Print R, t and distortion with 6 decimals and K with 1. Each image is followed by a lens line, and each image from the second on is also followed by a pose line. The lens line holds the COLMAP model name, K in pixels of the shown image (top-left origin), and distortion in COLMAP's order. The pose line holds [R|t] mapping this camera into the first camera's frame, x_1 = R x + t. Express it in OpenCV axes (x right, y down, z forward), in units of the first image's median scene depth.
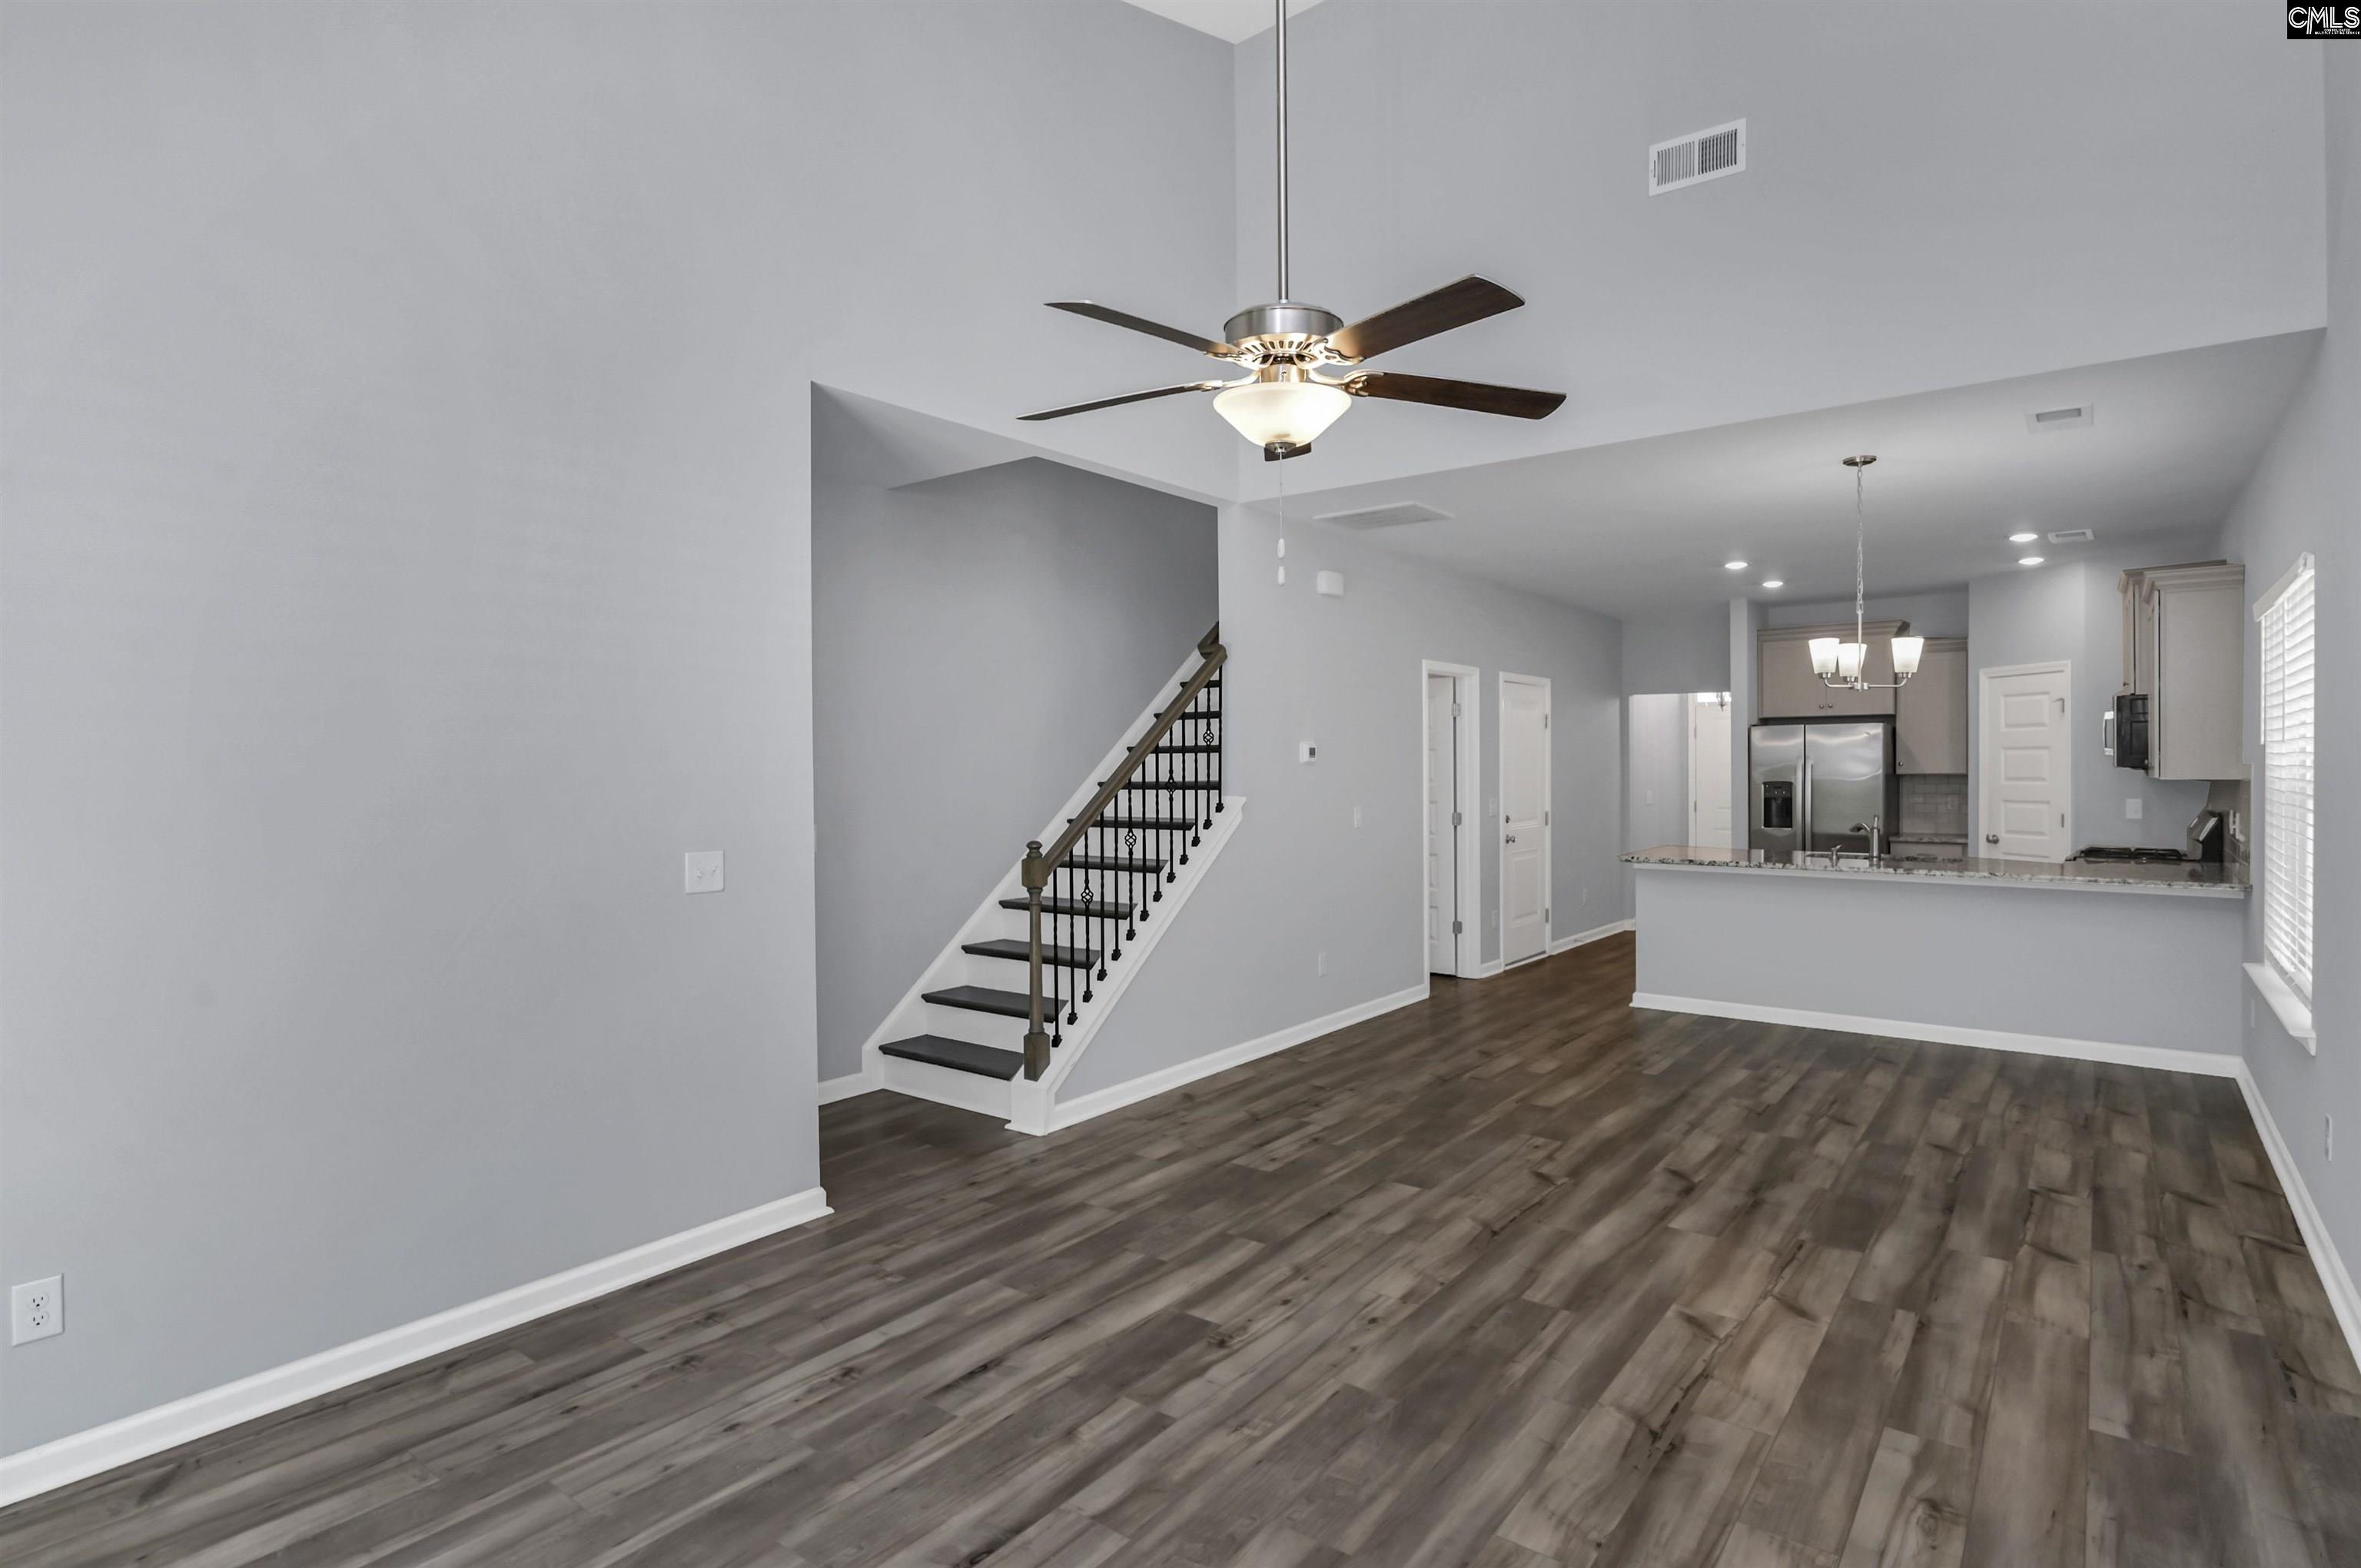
lens RADIAL K [[1233.4, 0, 1180.5], [0, 1233.4, 784.0], [0, 0, 1]] dist [-0.000405, -0.001316]
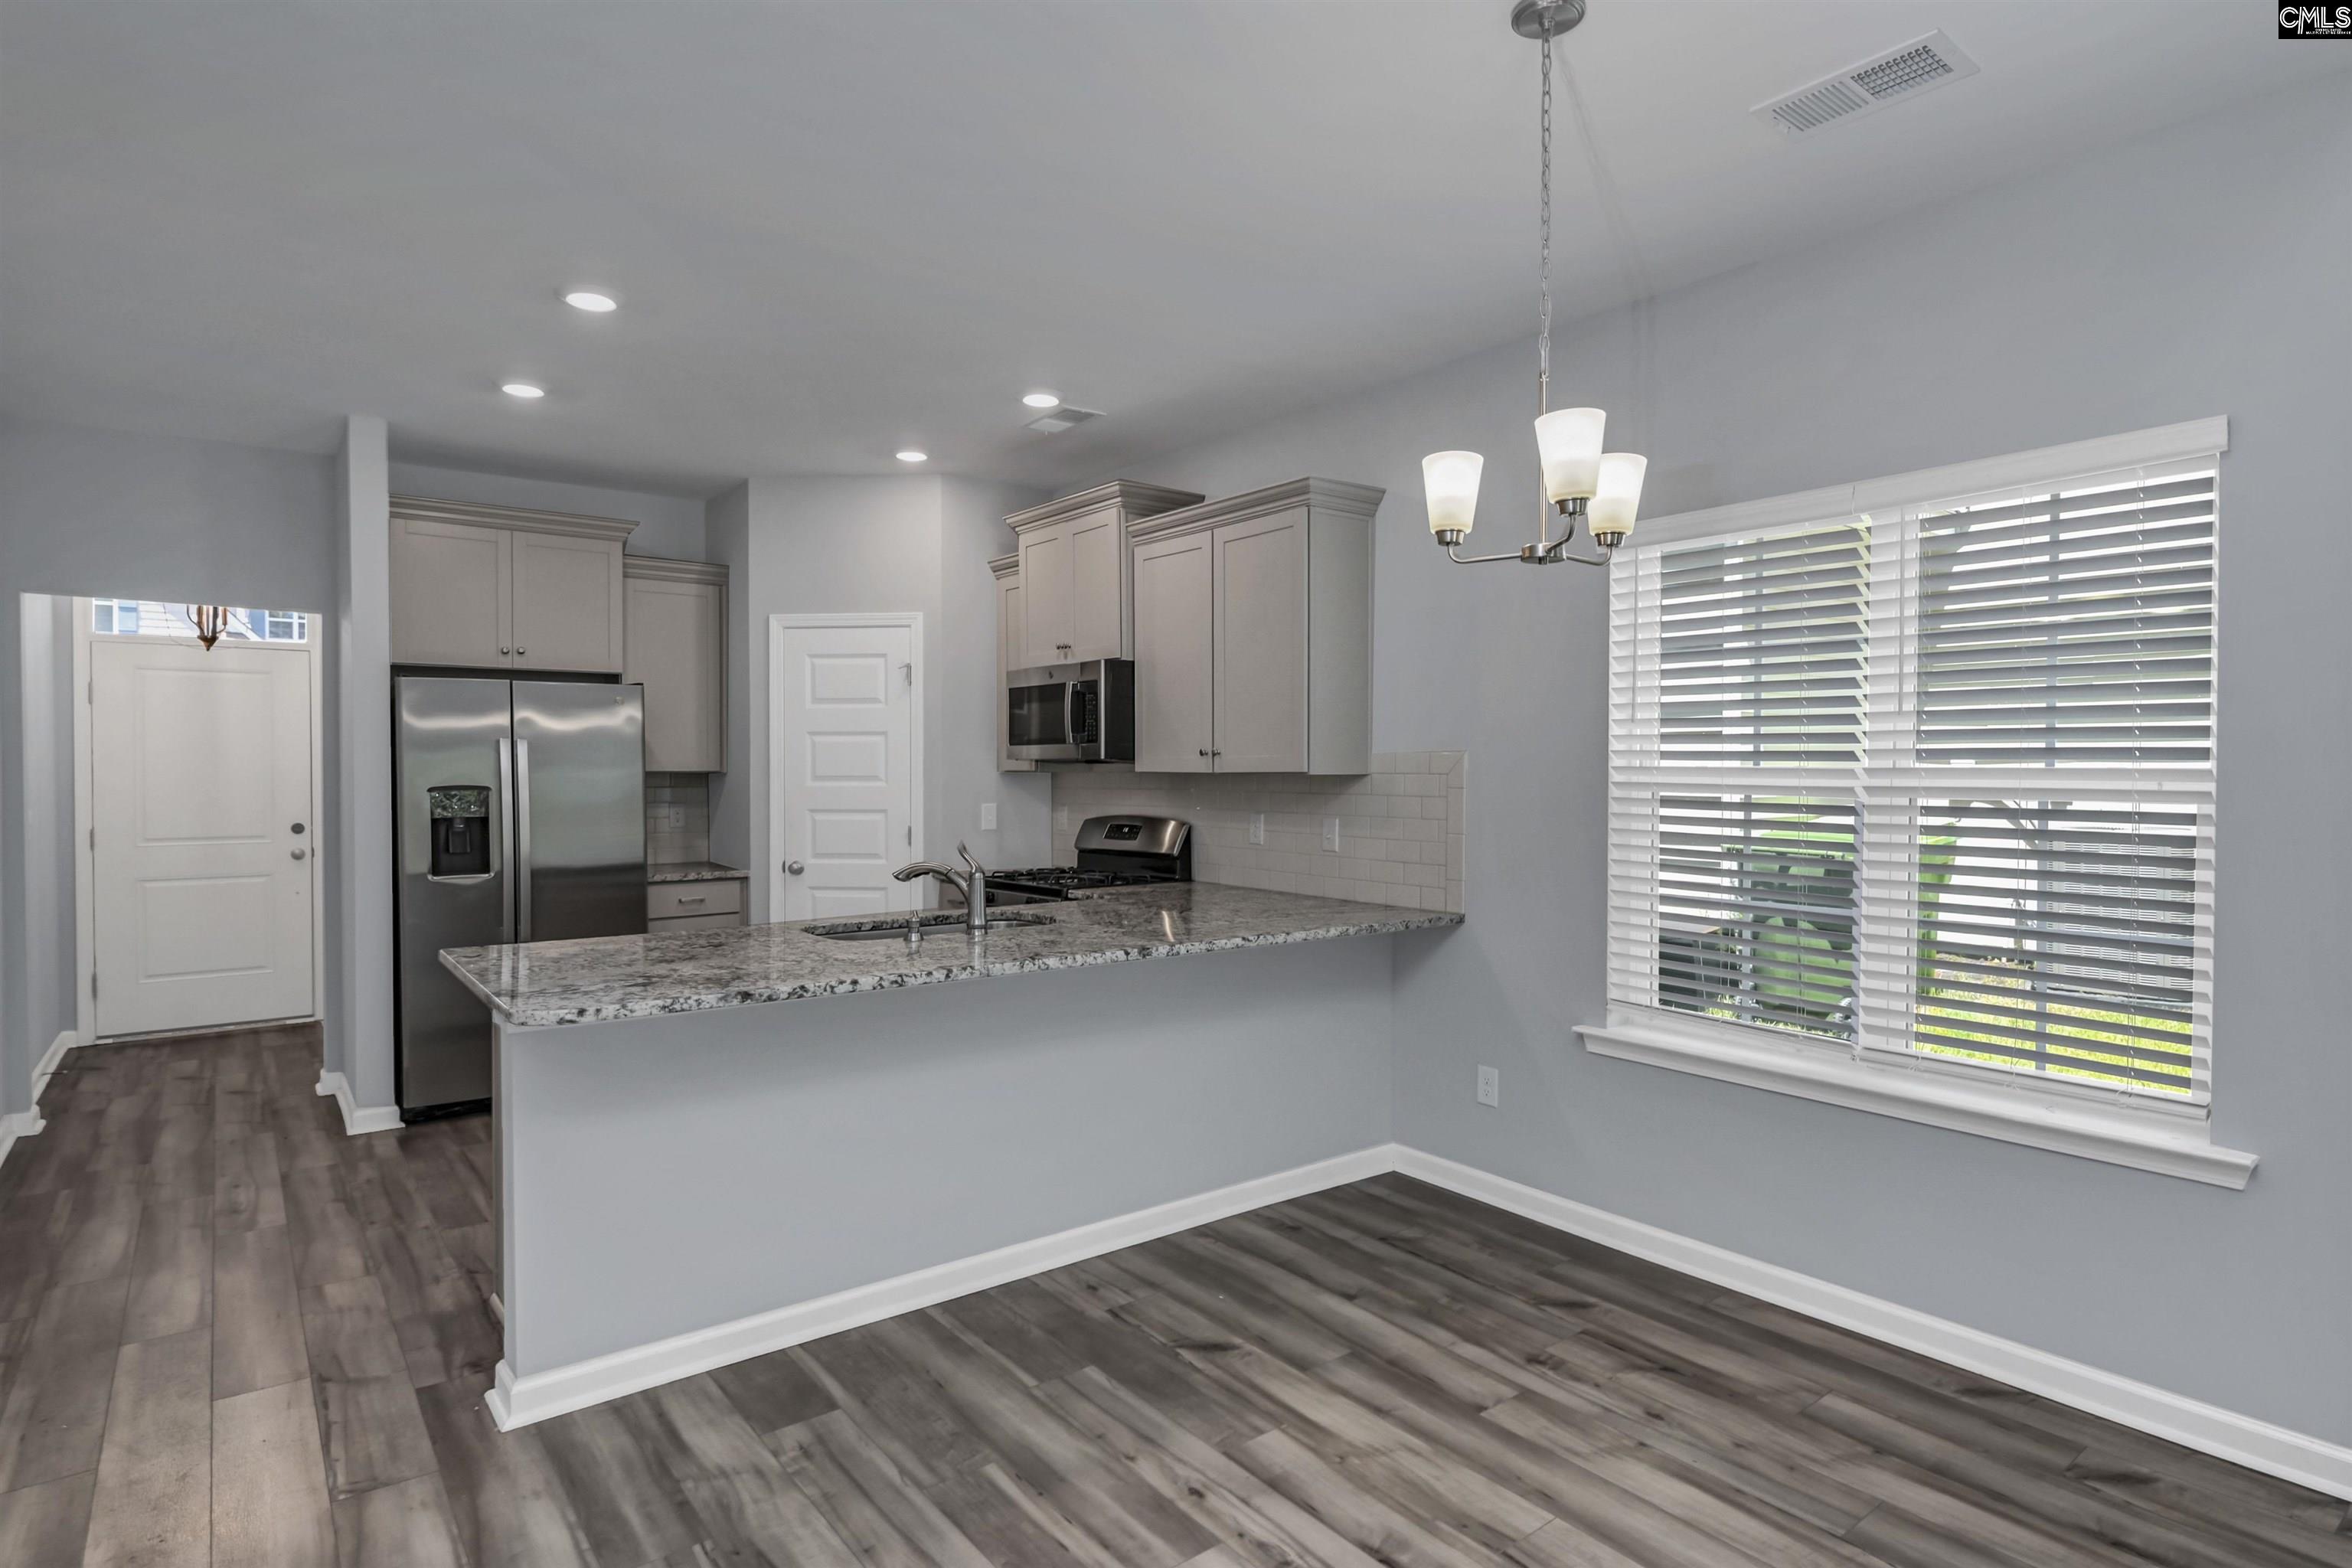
lens RADIAL K [[1228.7, 0, 1176.0], [0, 1228.7, 784.0], [0, 0, 1]] dist [-0.000405, -0.001316]
pose [[0.260295, -0.007659, 0.965499, 0.135934], [0.012405, 0.999913, 0.004588, -0.003519], [-0.965450, 0.010783, 0.260367, 1.254702]]
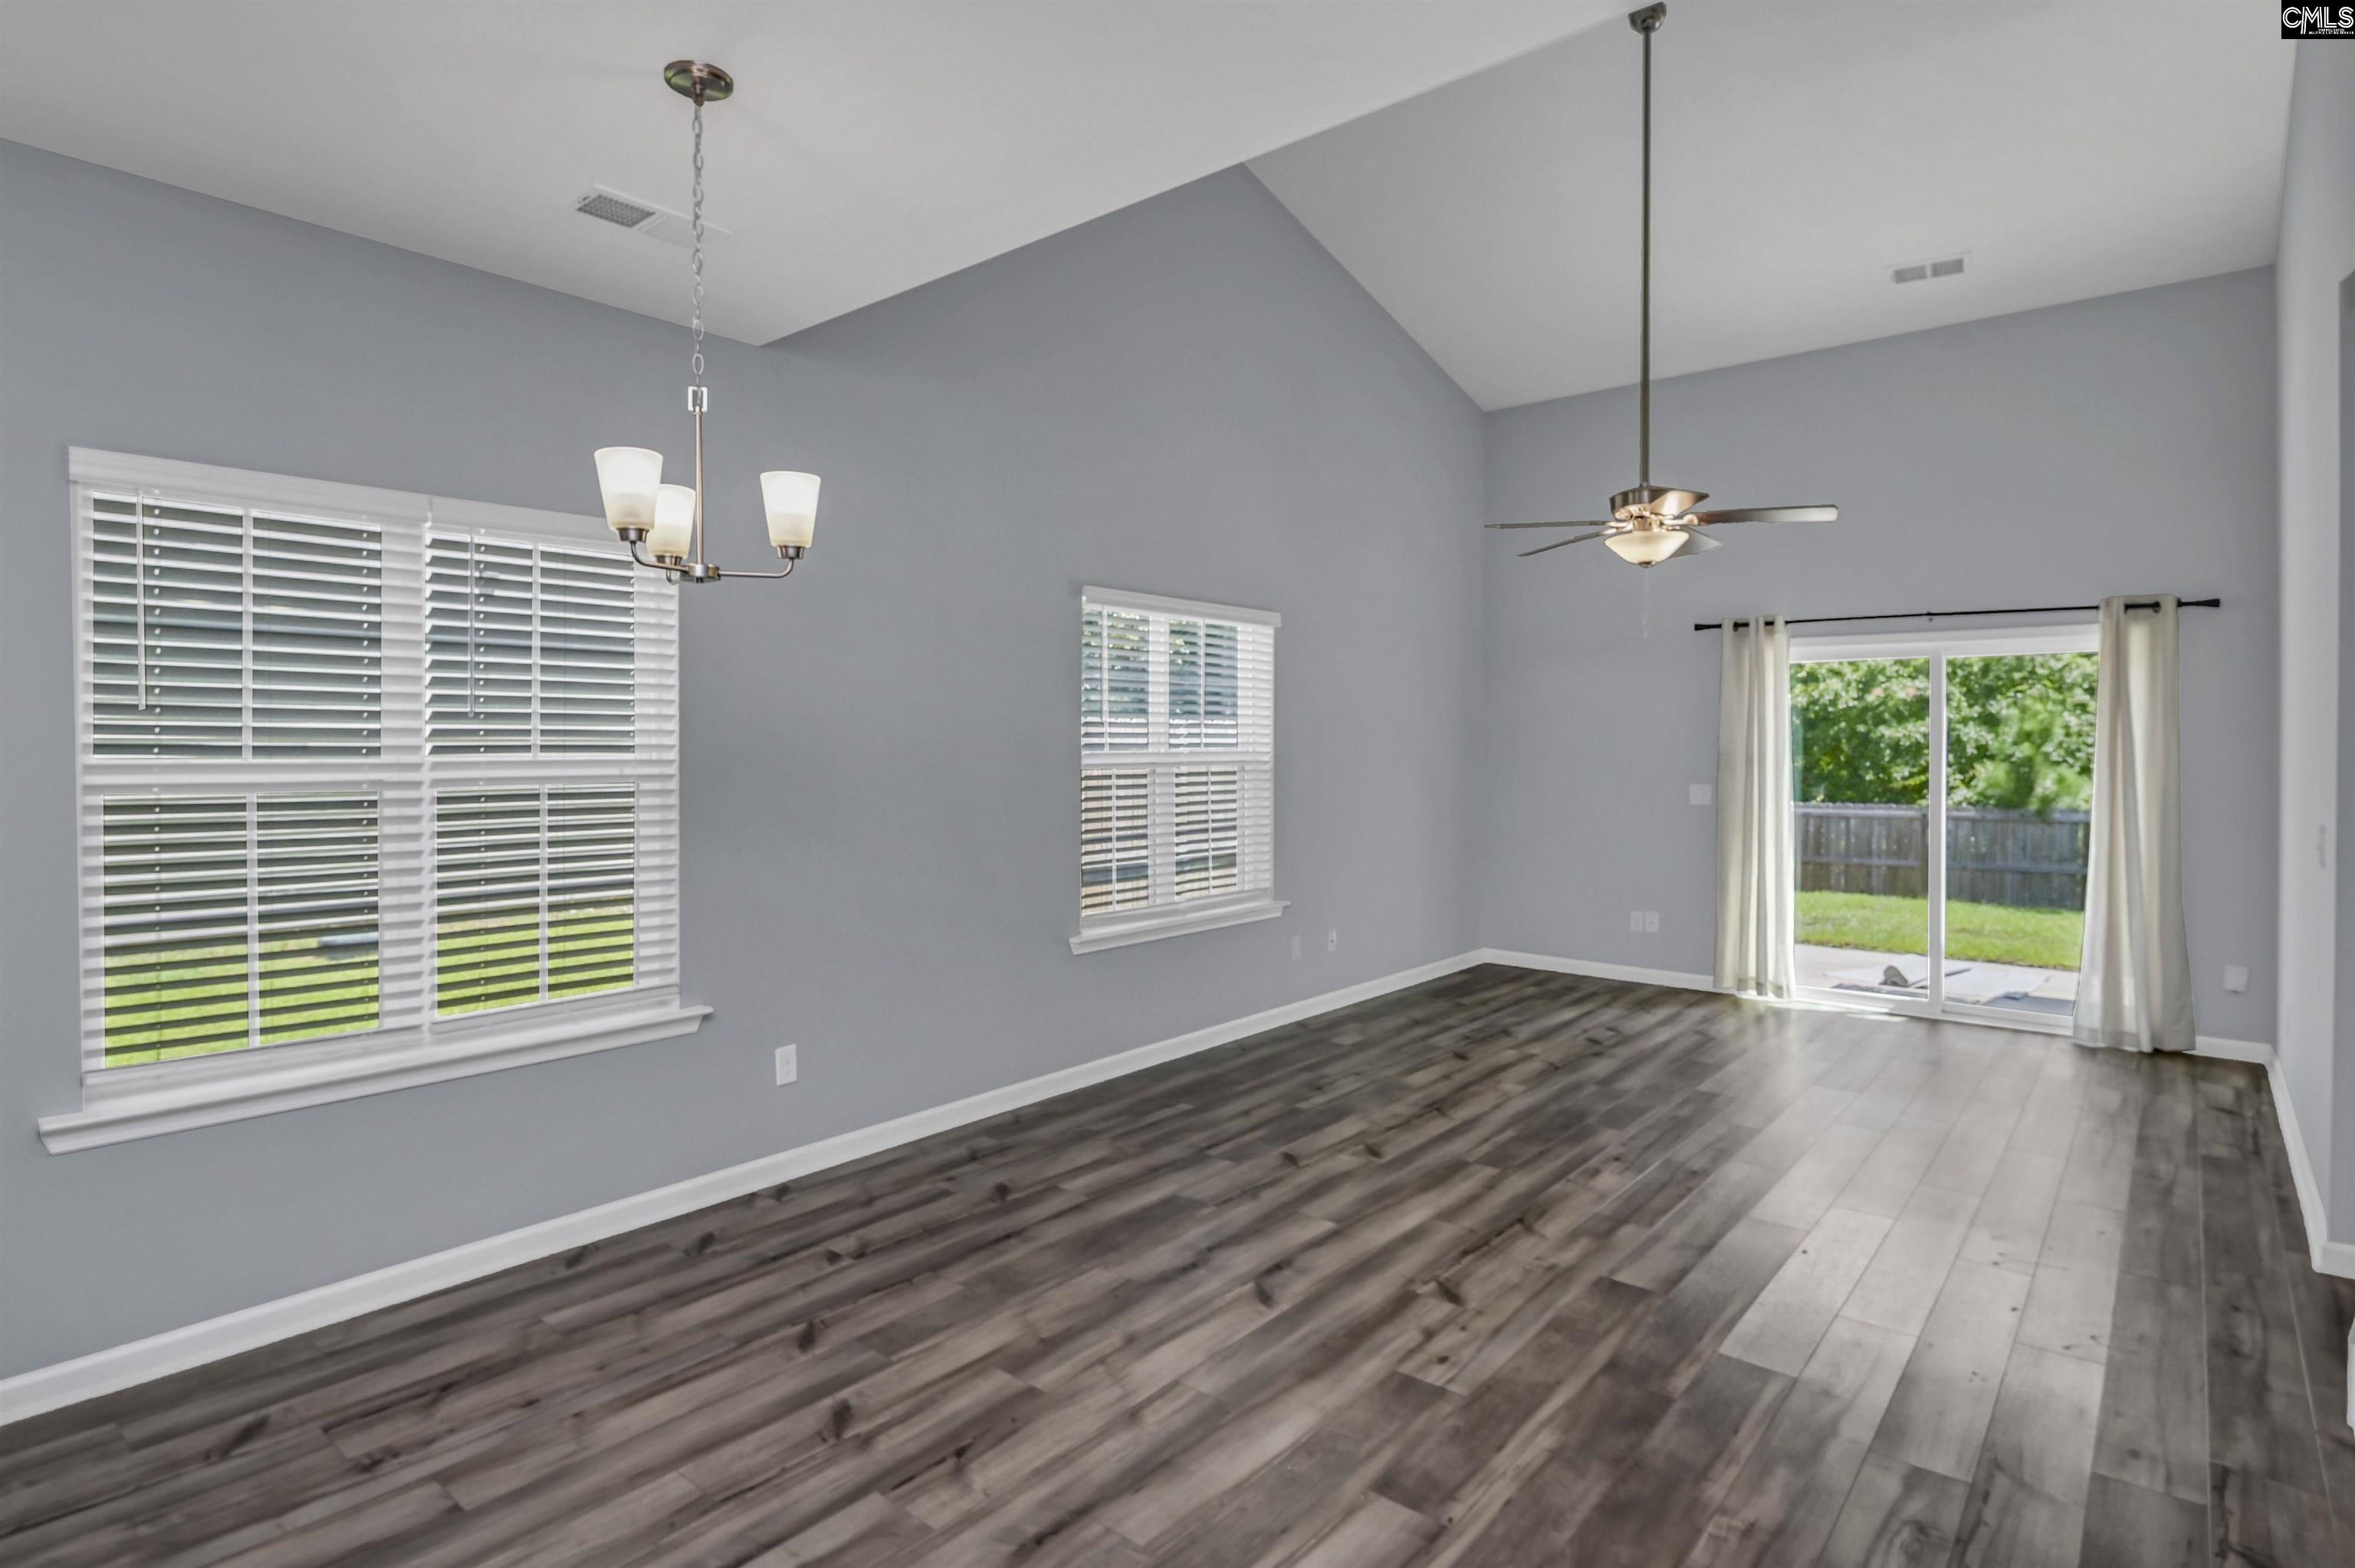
lens RADIAL K [[1210.9, 0, 1174.9], [0, 1210.9, 740.7], [0, 0, 1]] dist [0.001278, -0.001026]
pose [[-0.998762, 0.002137, 0.049691, 0.438325], [0.002938, 0.999867, 0.016057, -0.028924], [-0.049650, 0.016183, -0.998636, 1.796032]]
